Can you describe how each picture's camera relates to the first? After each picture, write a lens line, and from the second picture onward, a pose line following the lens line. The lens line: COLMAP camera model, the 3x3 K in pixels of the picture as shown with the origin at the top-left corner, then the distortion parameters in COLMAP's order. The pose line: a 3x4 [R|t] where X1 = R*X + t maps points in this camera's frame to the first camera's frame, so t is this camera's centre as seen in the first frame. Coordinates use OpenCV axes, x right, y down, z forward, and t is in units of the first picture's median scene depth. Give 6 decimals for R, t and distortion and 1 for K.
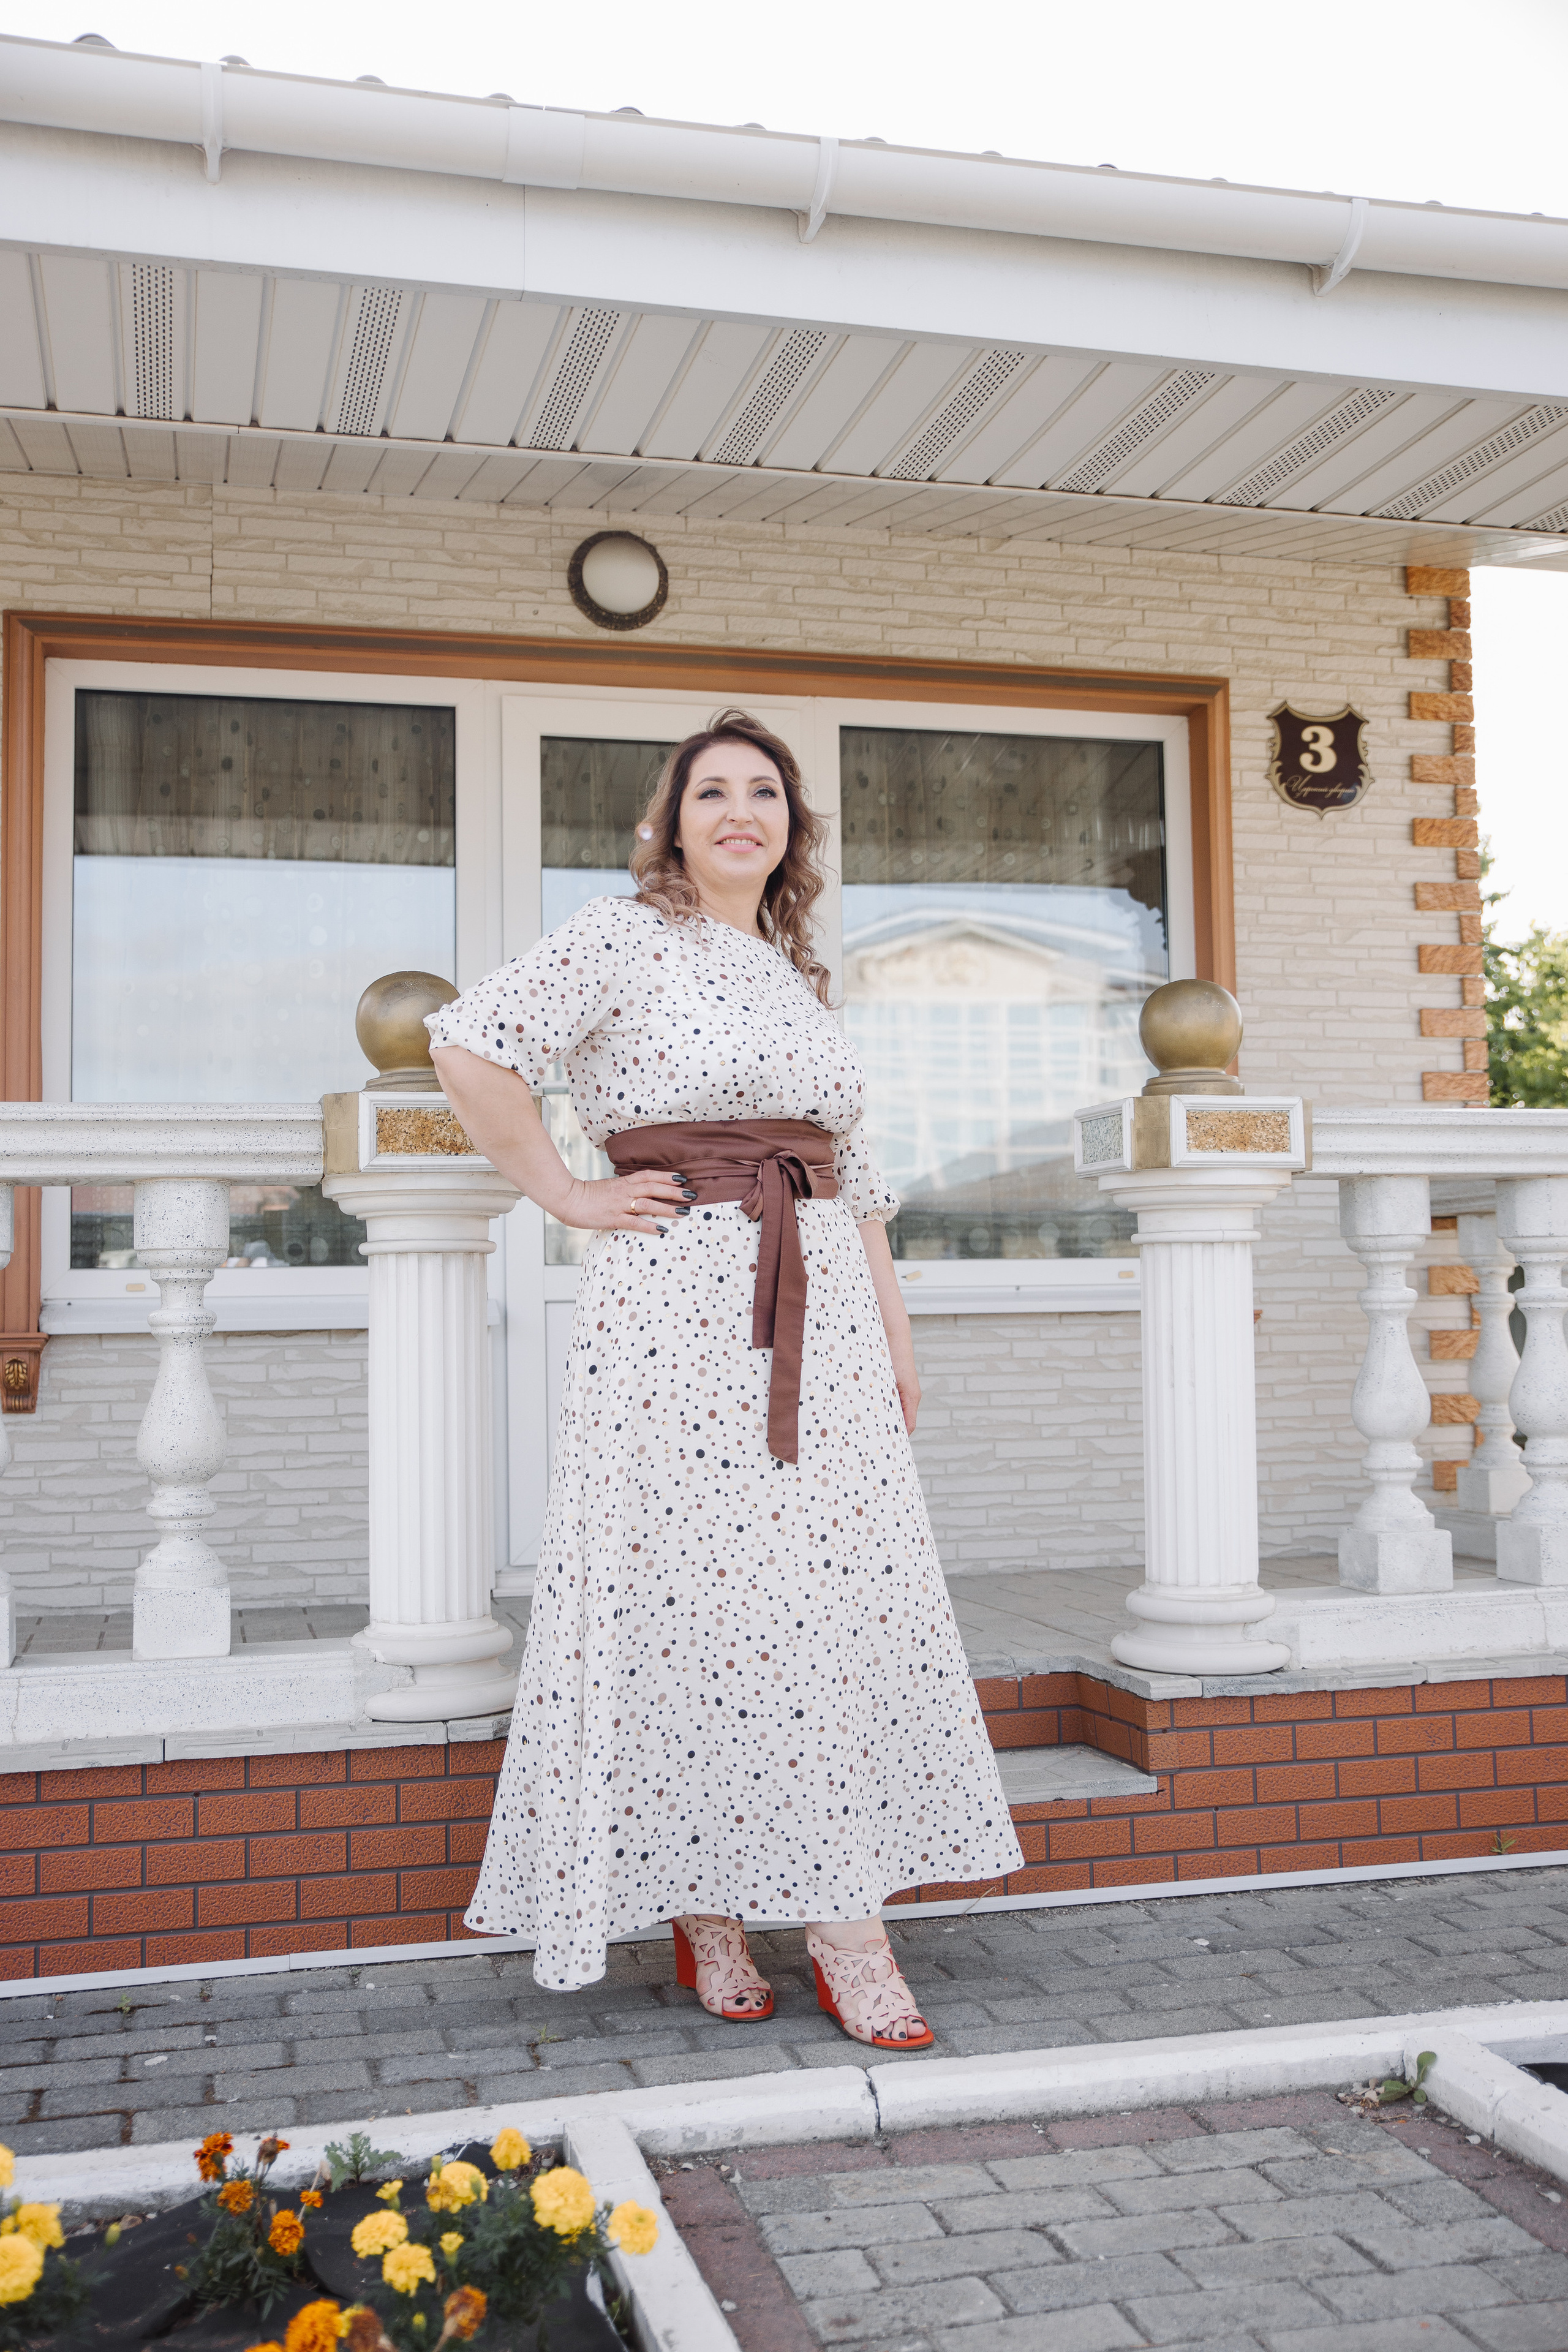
lens RADIAL K [[2254.2, 0, 761.2], [0, 2254.2, 1188.5], [0, 0, 1]] dist [-0.001917, 0.000000]
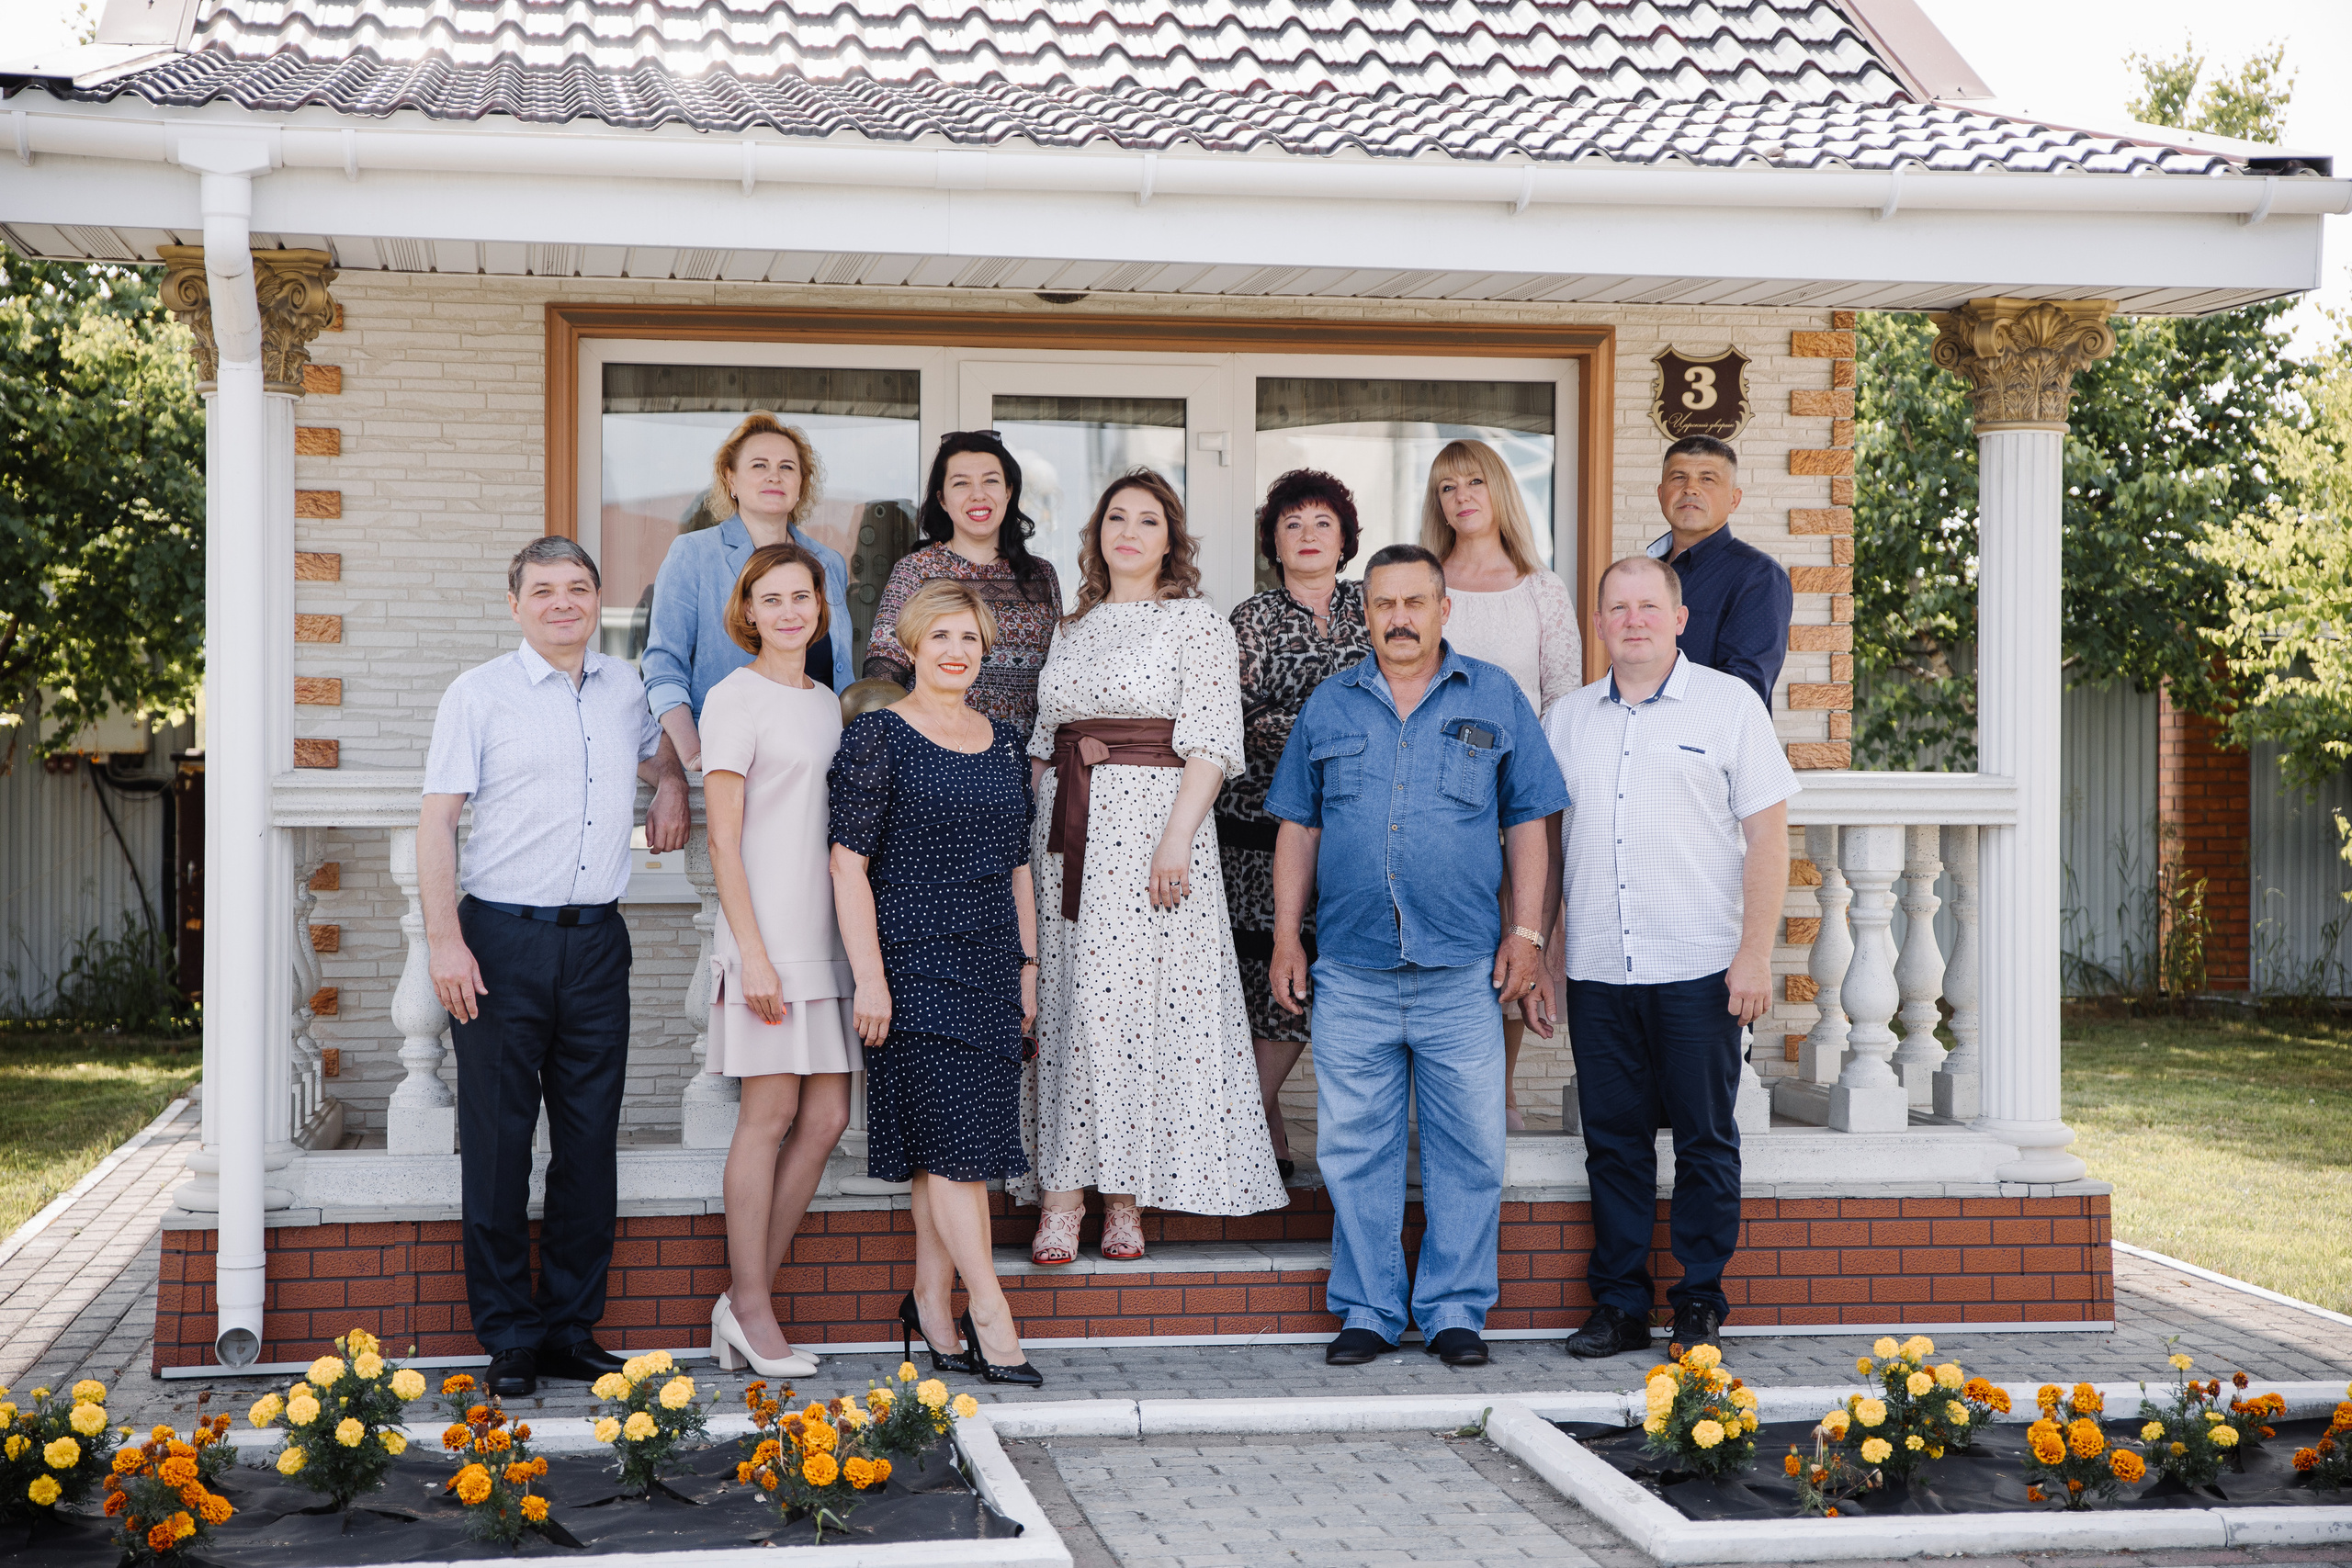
lens RADIAL K [[4015.6, 0, 1156.4], [0, 4015.6, 766.4], [0, 0, 1]] dist [0.203064, 0.000000]
pose [[0.995395, 0.020326, -0.093681, 0.186073], [-0.013817, 0.997478, 0.069618, -0.156479], [0.094860, -0.068003, 0.993165, -1.075038]]
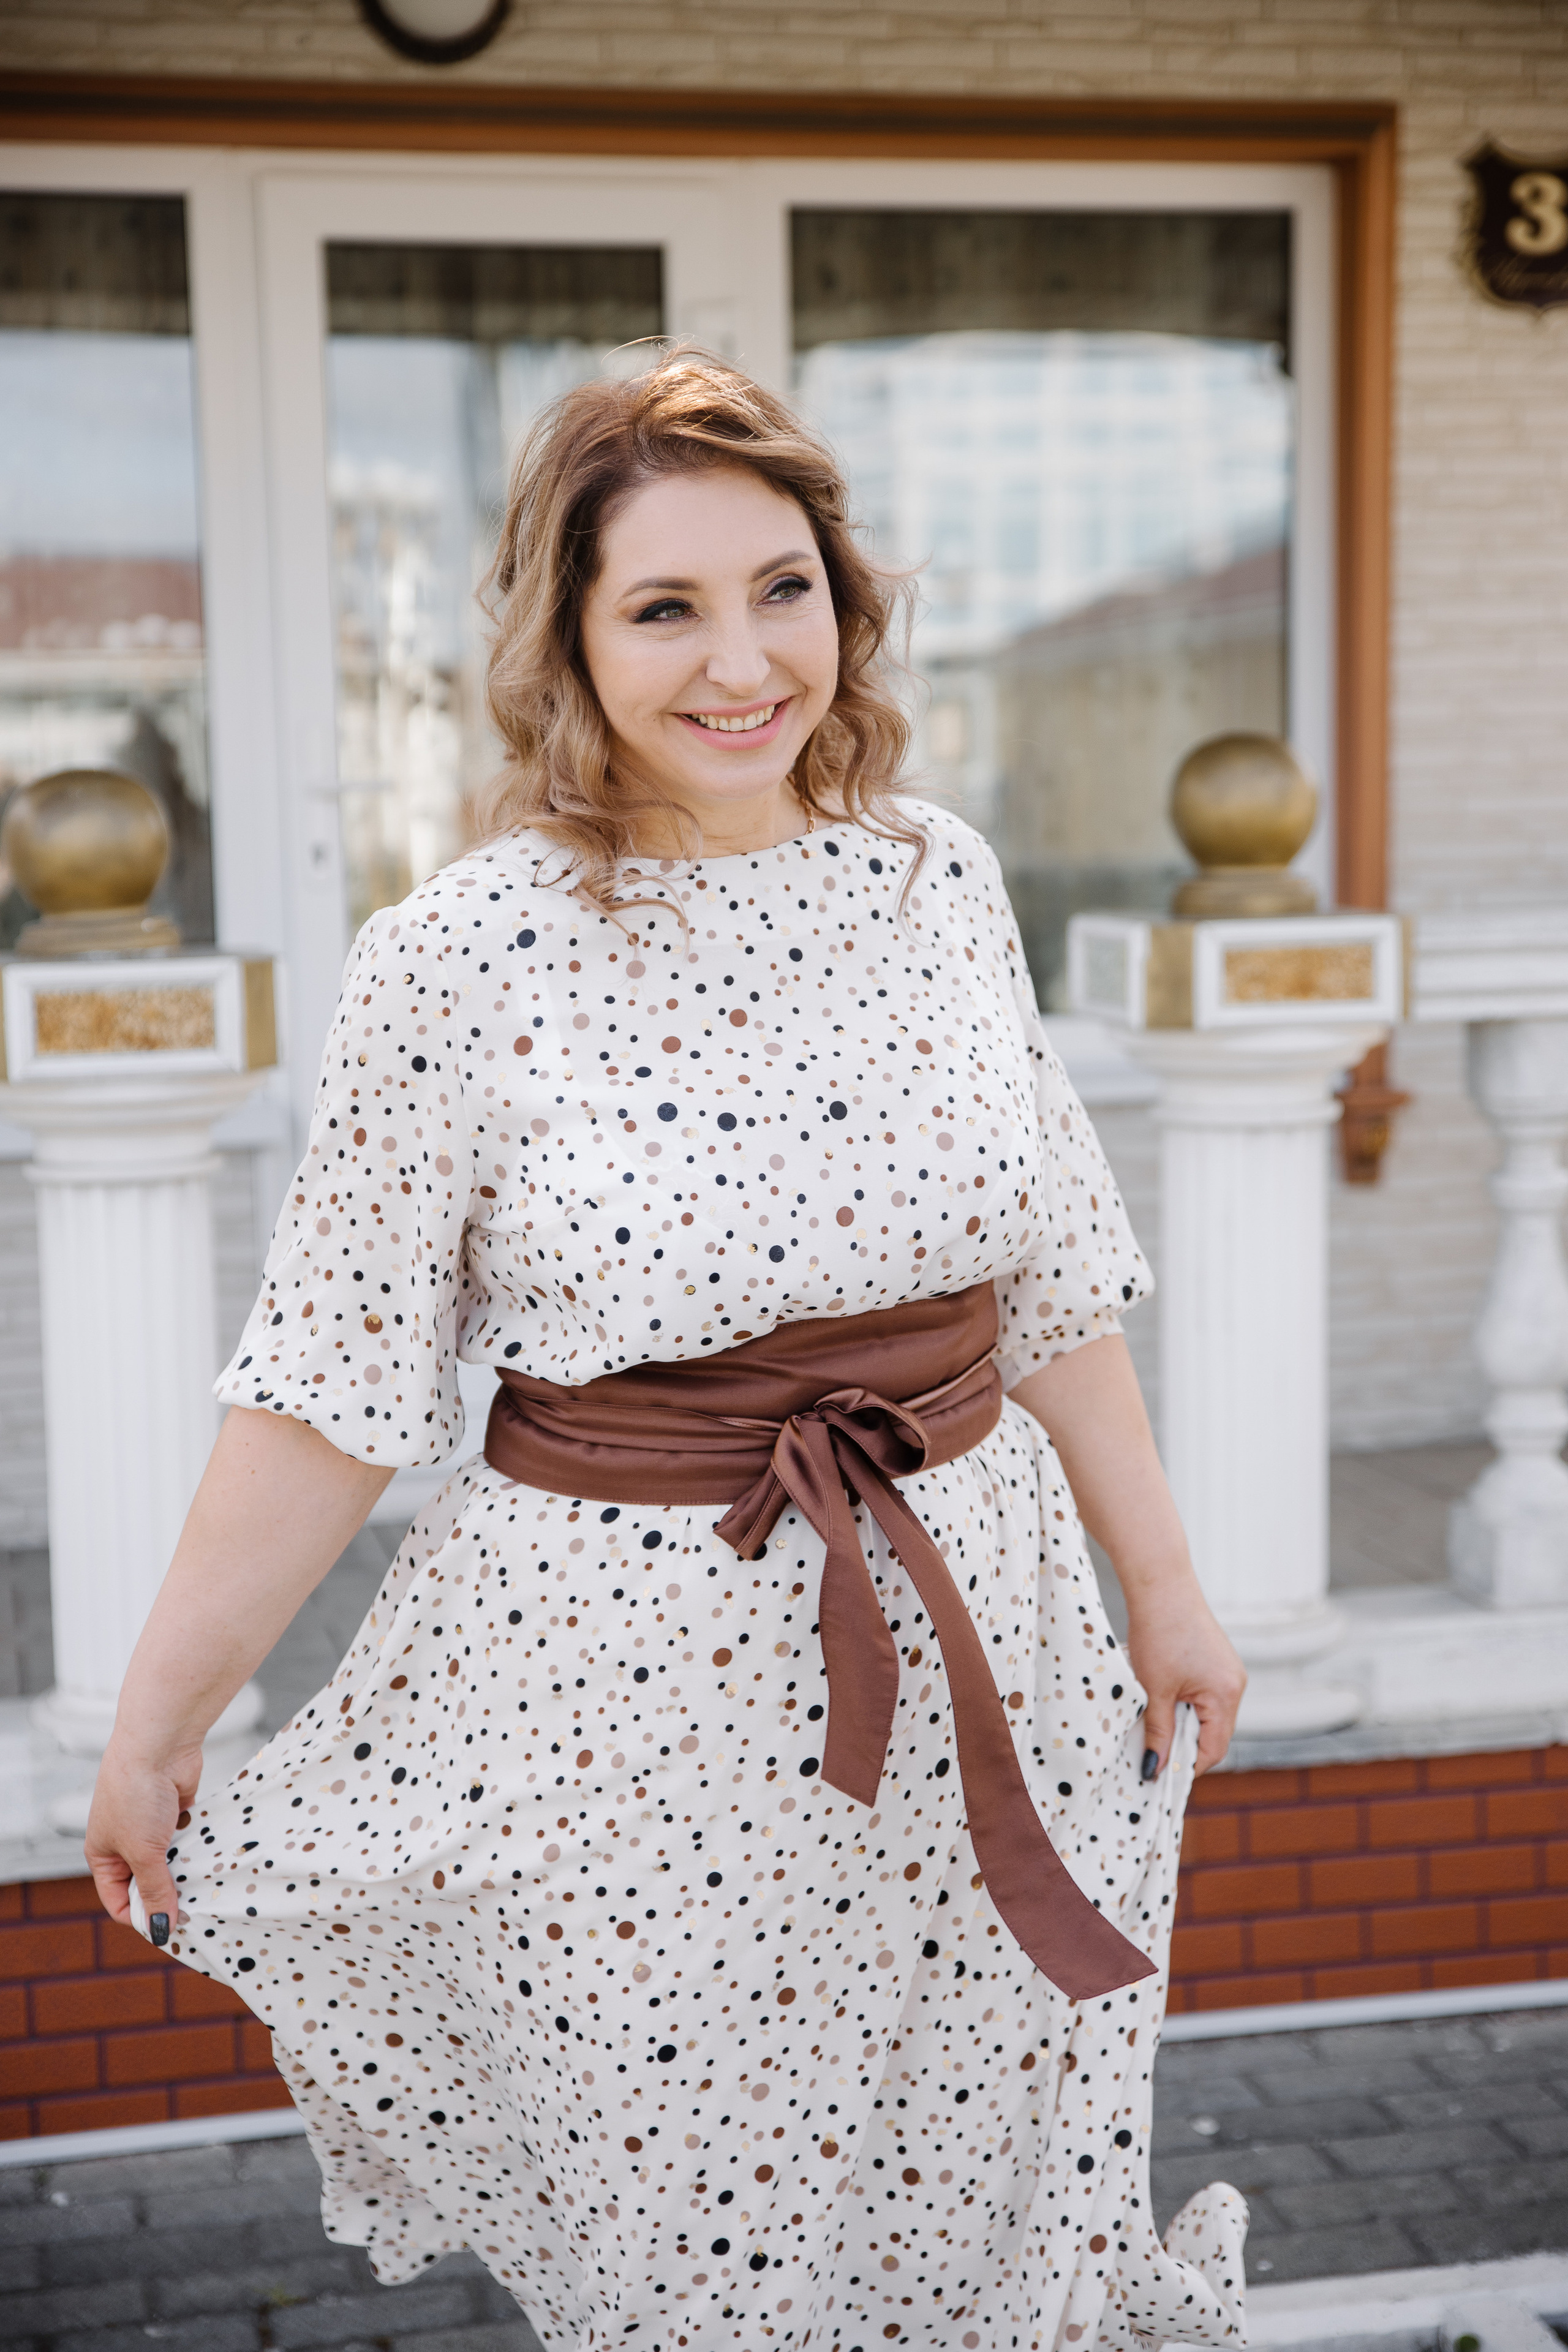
lens RADIAL K [[3474.1, 0, 769.9], [0, 3474.1, 1172.1], [0, 0, 1]] dist [0.118081, 0.000000]
pose [[0.999677, -0.003822, -0.025117, 0.056831], [0.008212, 0.984165, 0.177063, -0.114644], [0.024043, -0.177212, 0.983879, -0.043571]]
